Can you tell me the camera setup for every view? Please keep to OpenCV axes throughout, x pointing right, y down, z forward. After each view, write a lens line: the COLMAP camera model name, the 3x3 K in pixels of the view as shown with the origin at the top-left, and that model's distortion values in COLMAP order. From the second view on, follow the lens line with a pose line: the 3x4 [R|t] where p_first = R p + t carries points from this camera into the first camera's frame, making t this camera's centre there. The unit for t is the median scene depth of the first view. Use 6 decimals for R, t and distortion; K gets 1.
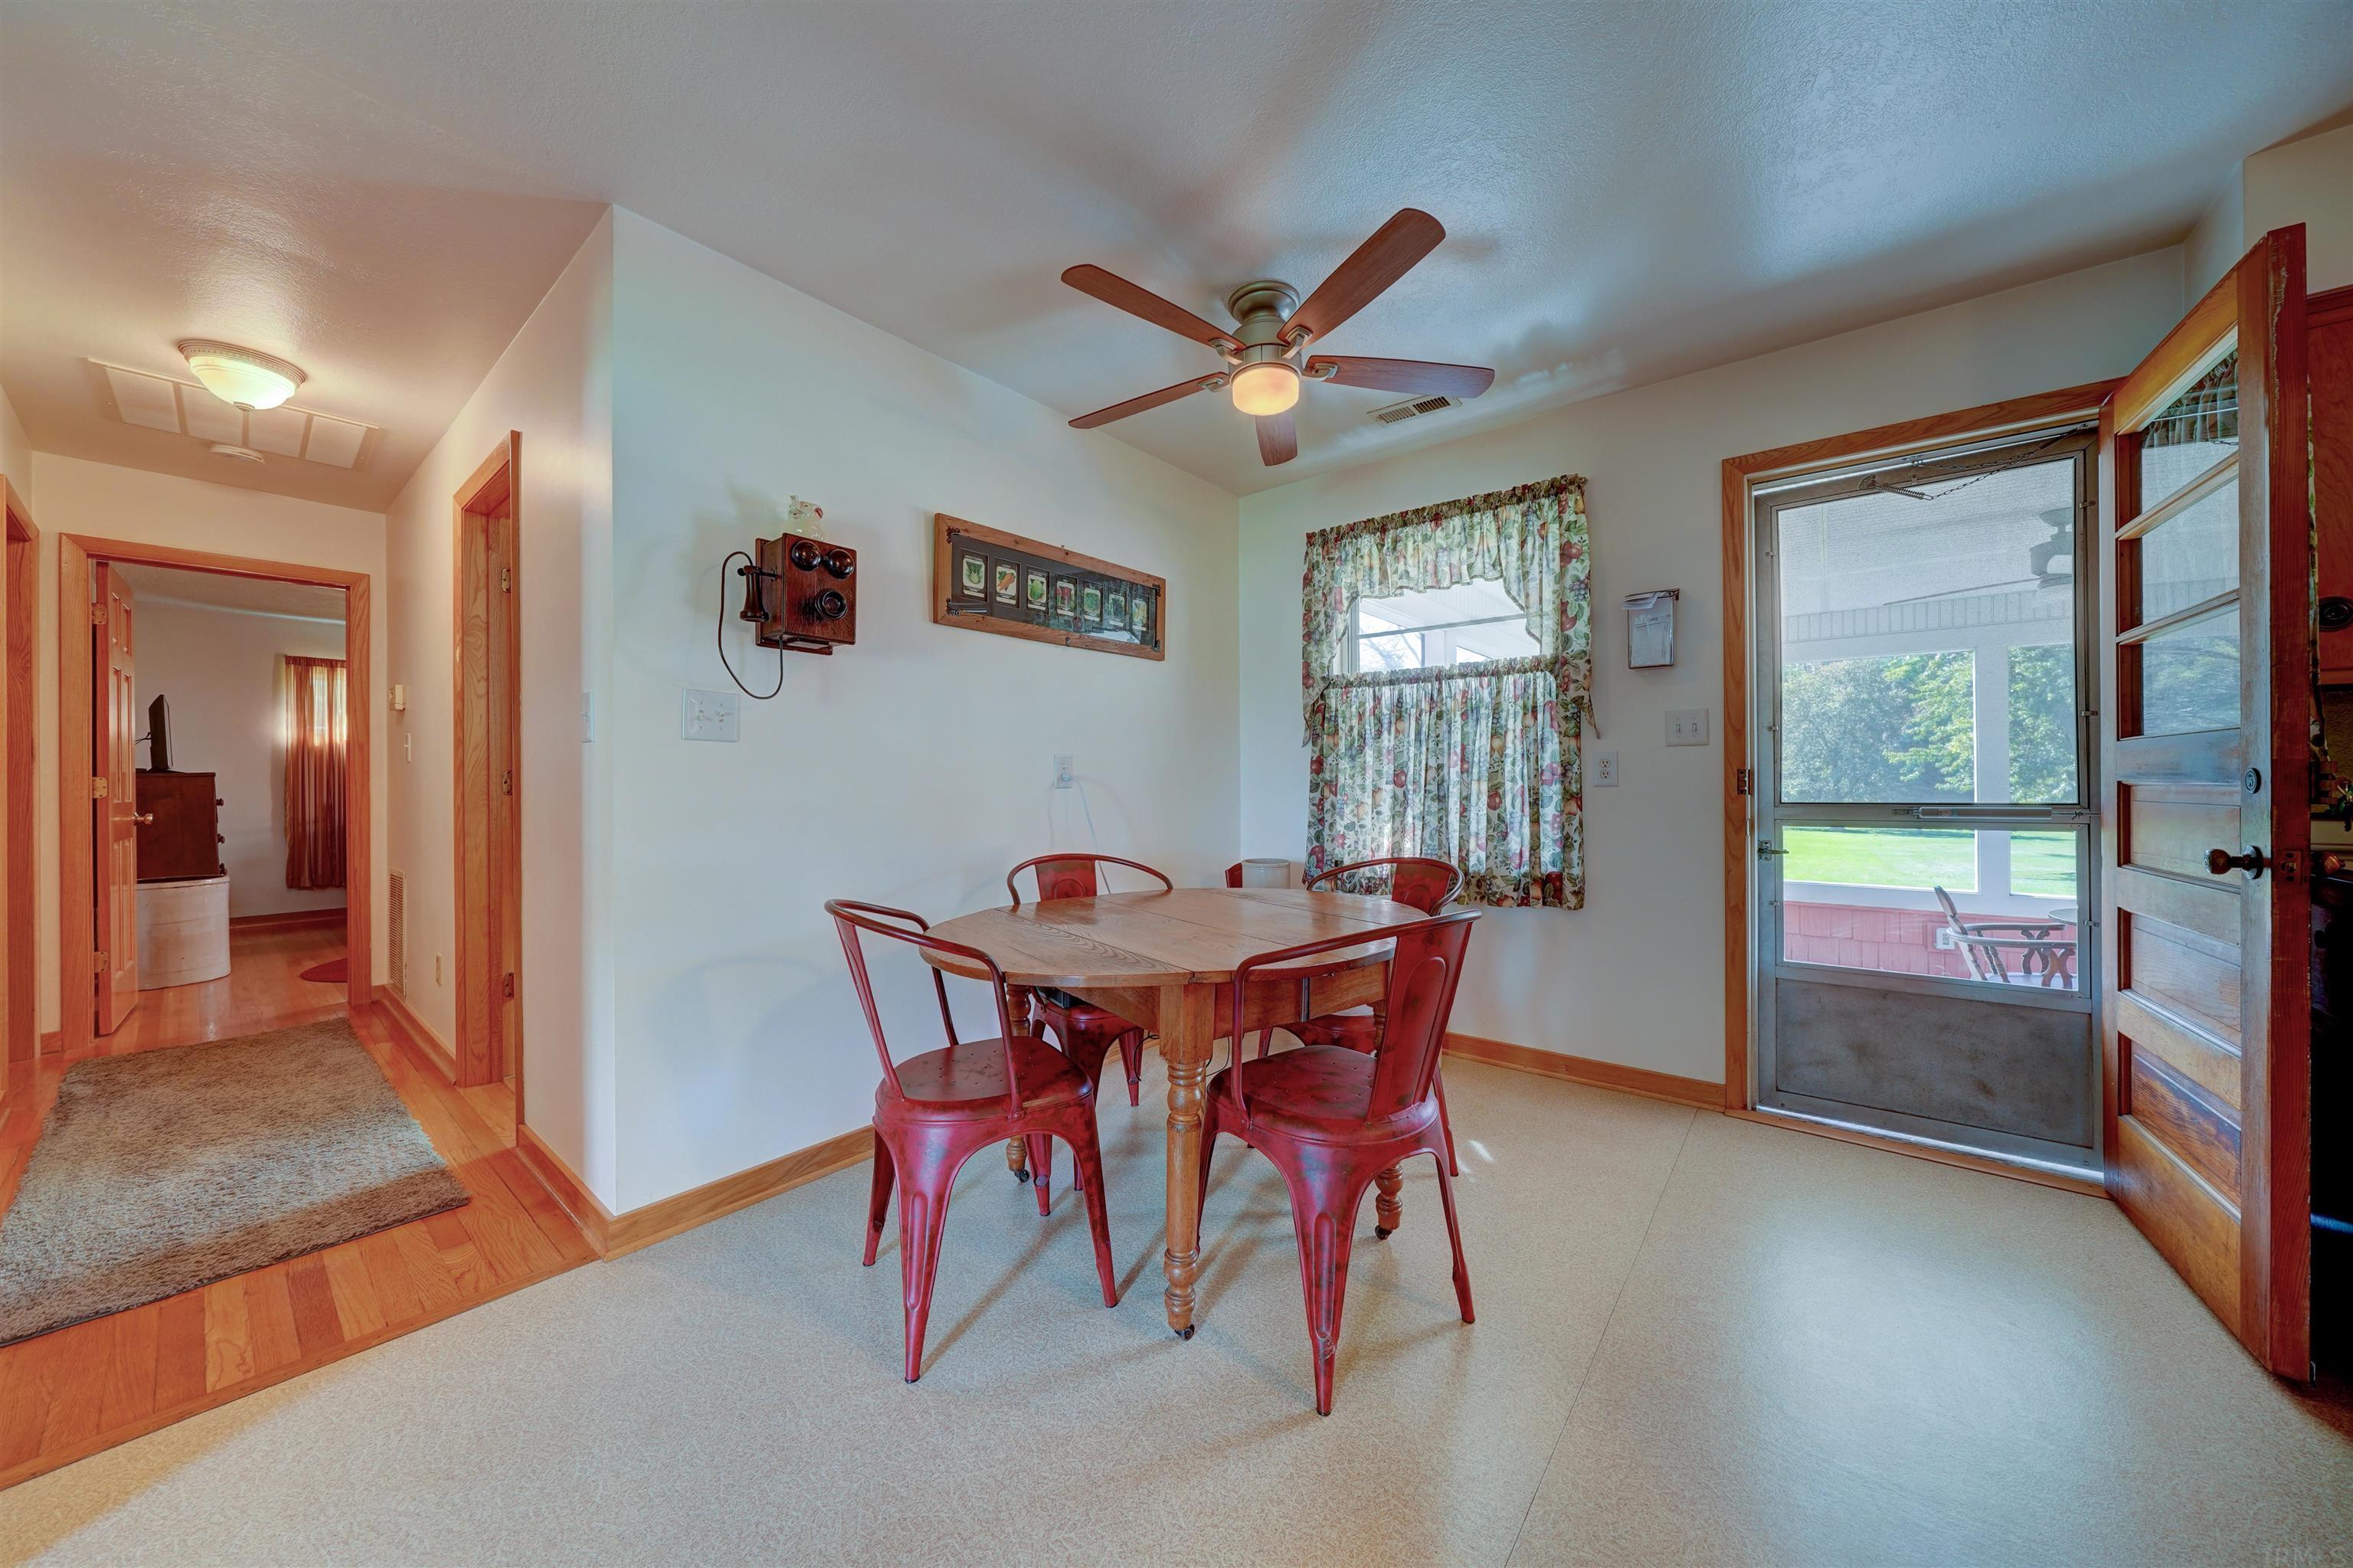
lens RADIAL K [[813.7, 0, 1167.9], [0, 813.7, 786.0], [0, 0, 1]] dist [-0.008301, 0.000375]
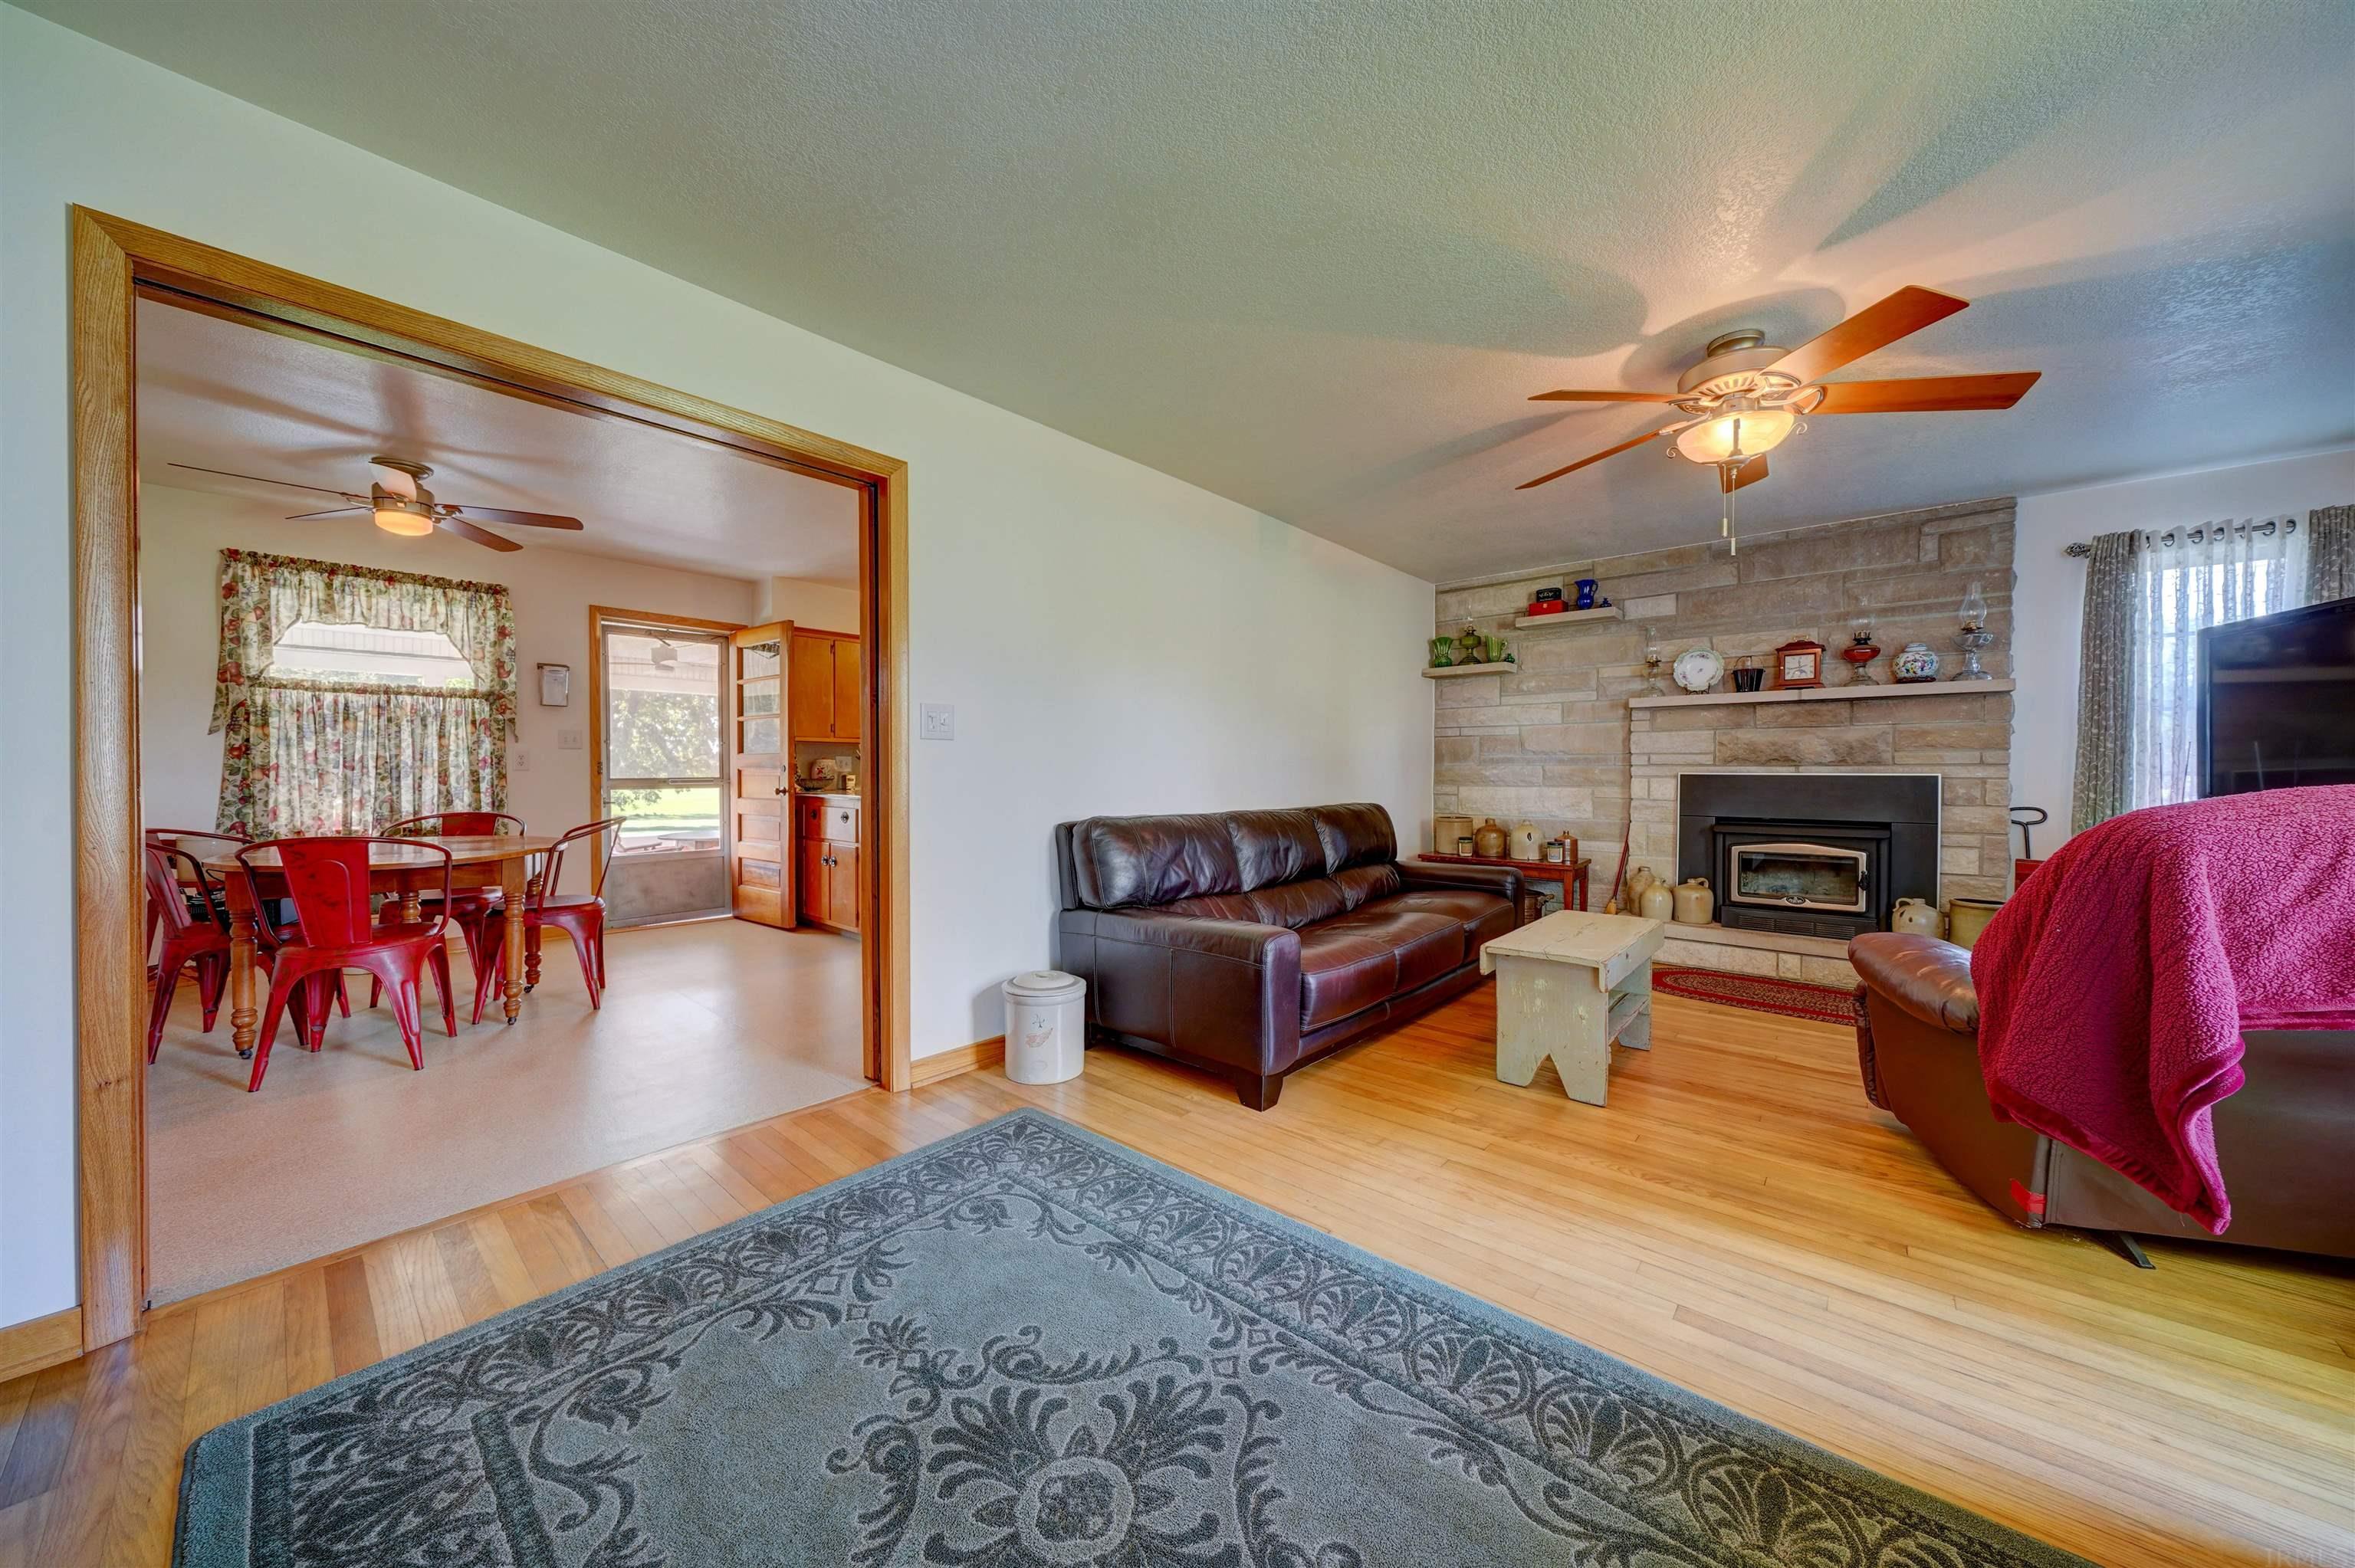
lens RADIAL K [[814.2, 0, 1194.3], [0, 814.2, 773.7], [0, 0, 1]] dist [-0.008301, 0.000375]
pose [[0.036368, -0.003640, 0.999332, -1.069506], [-0.001520, 0.999992, 0.003697, -0.000507], [-0.999337, -0.001653, 0.036362, -0.468406]]
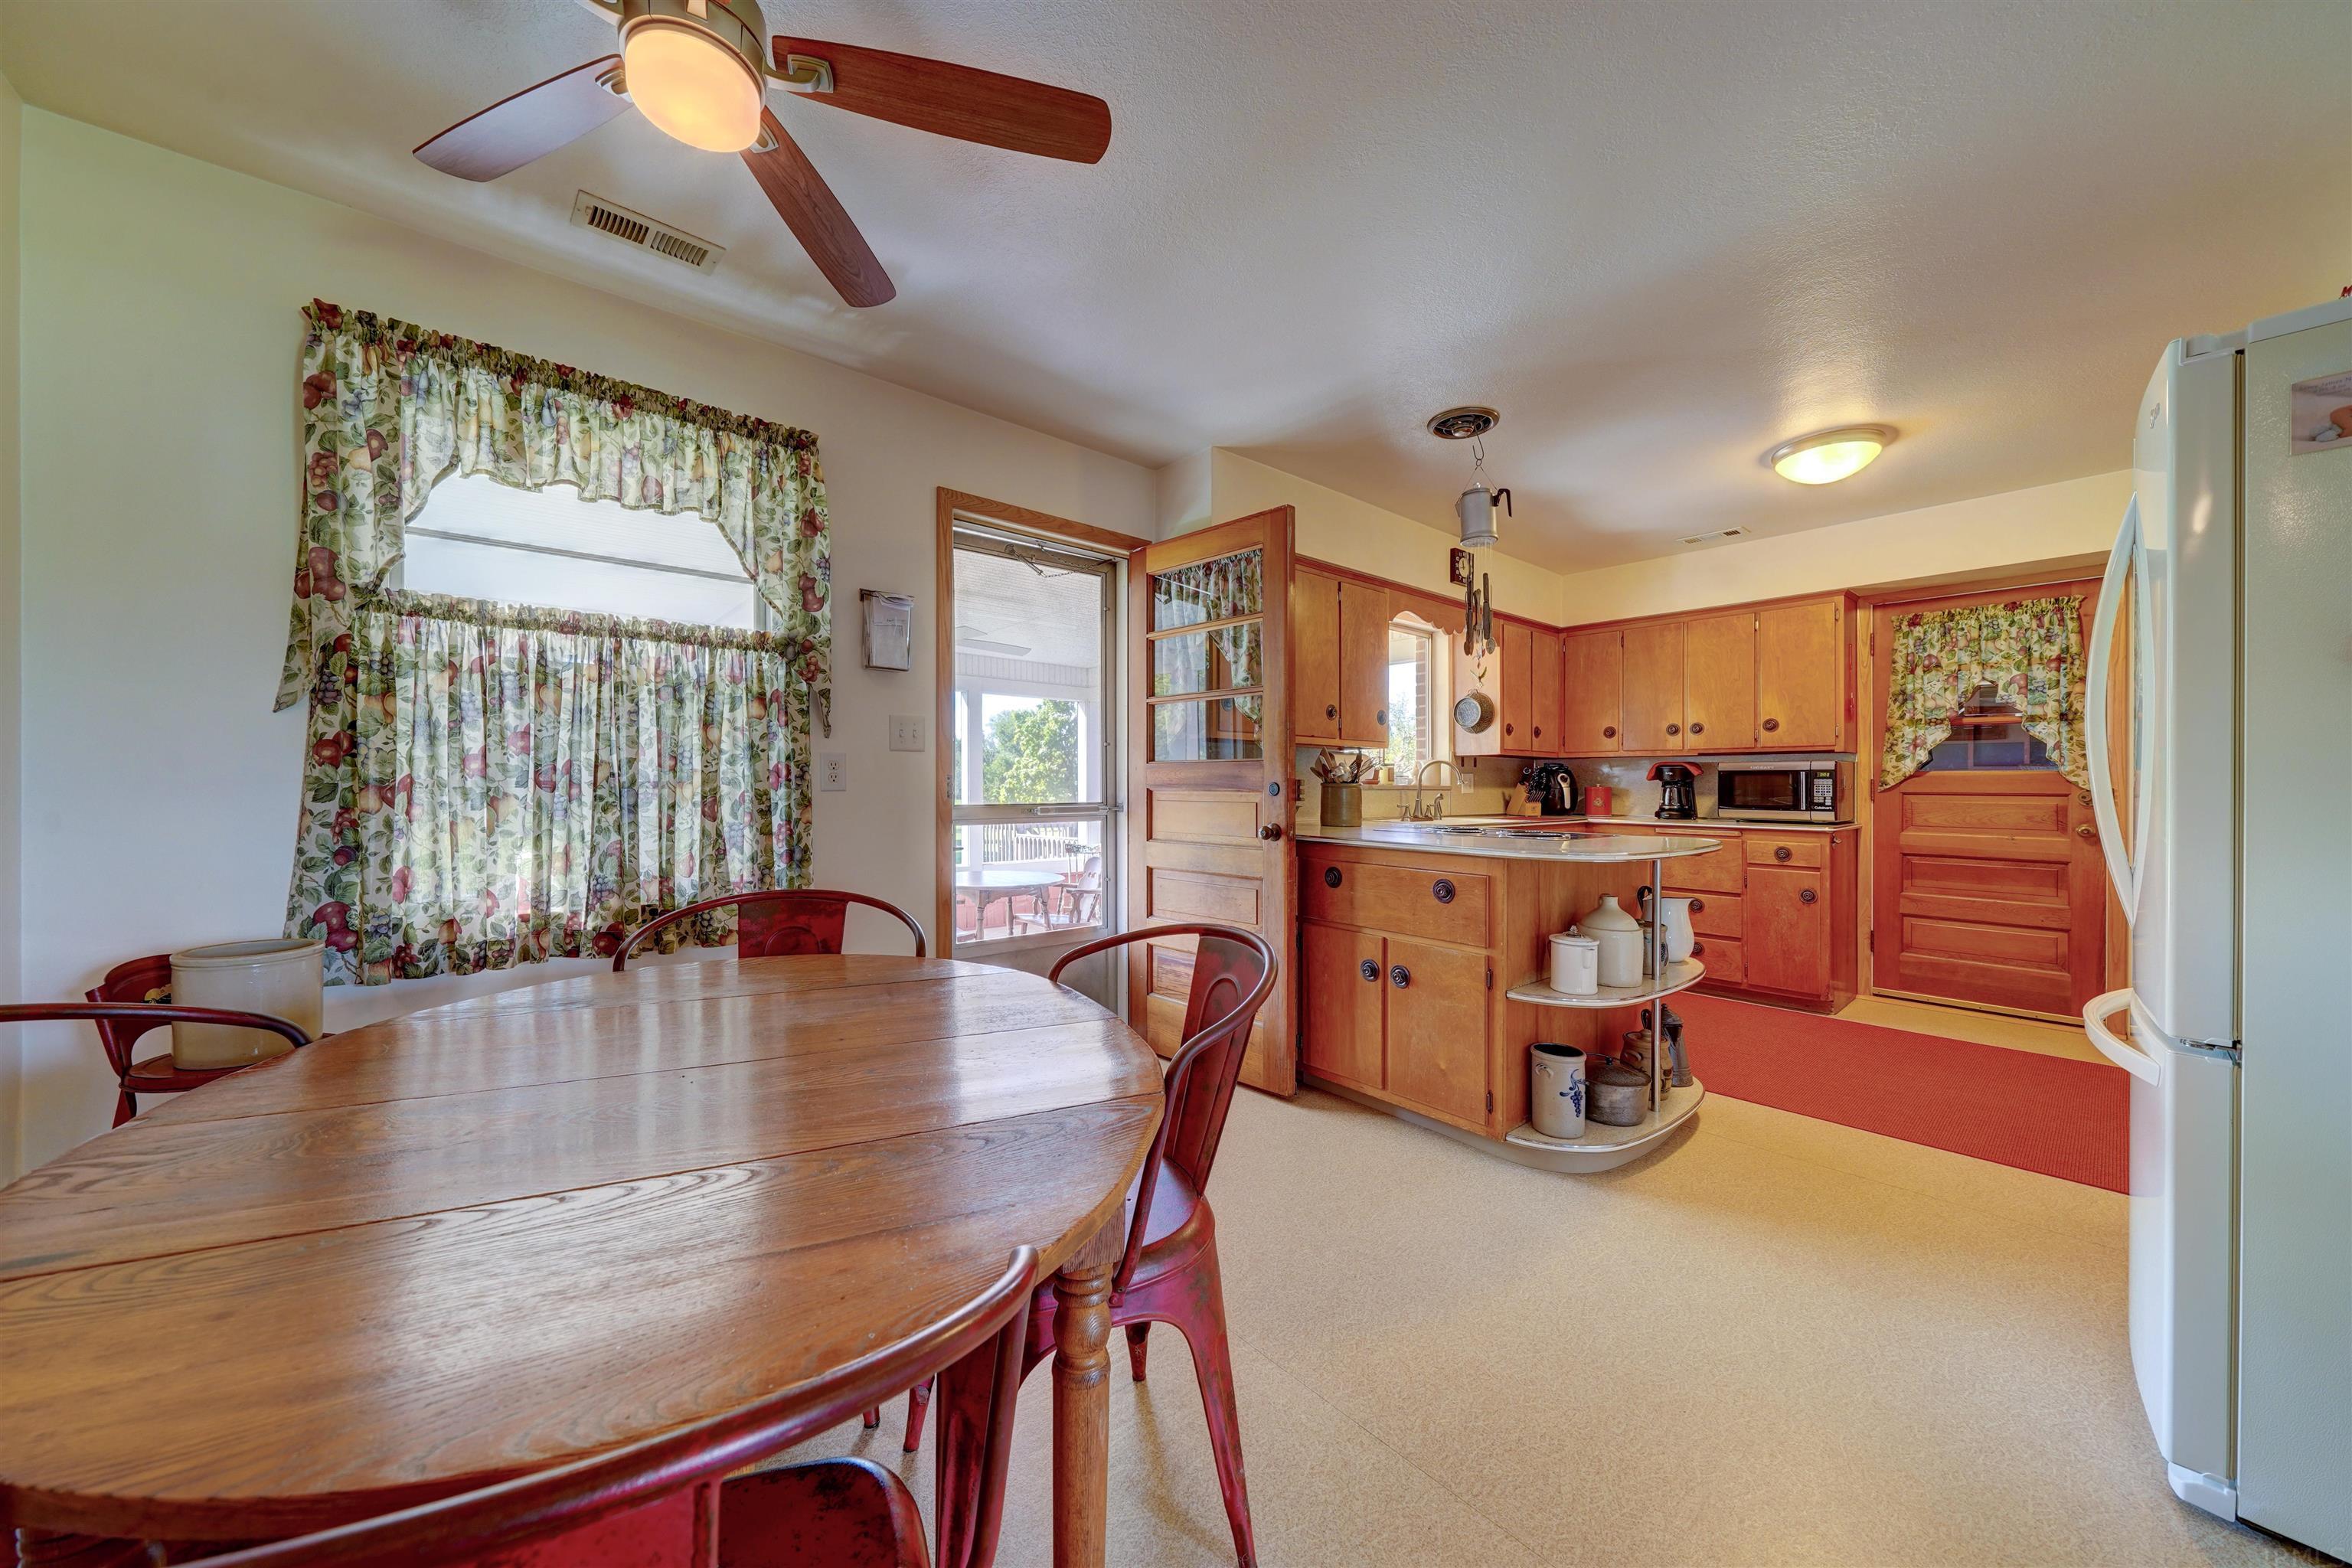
lens RADIAL K [[813.3, 0, 1168.5], [0, 813.3, 785.9], [0, 0, 1]] dist [-0.008301, 0.000375]
pose [[0.180268, 0.004169, 0.983609, -0.273545], [-0.005872, 0.999978, -0.003162, -0.004158], [-0.983600, -0.005206, 0.180288, 0.437943]]
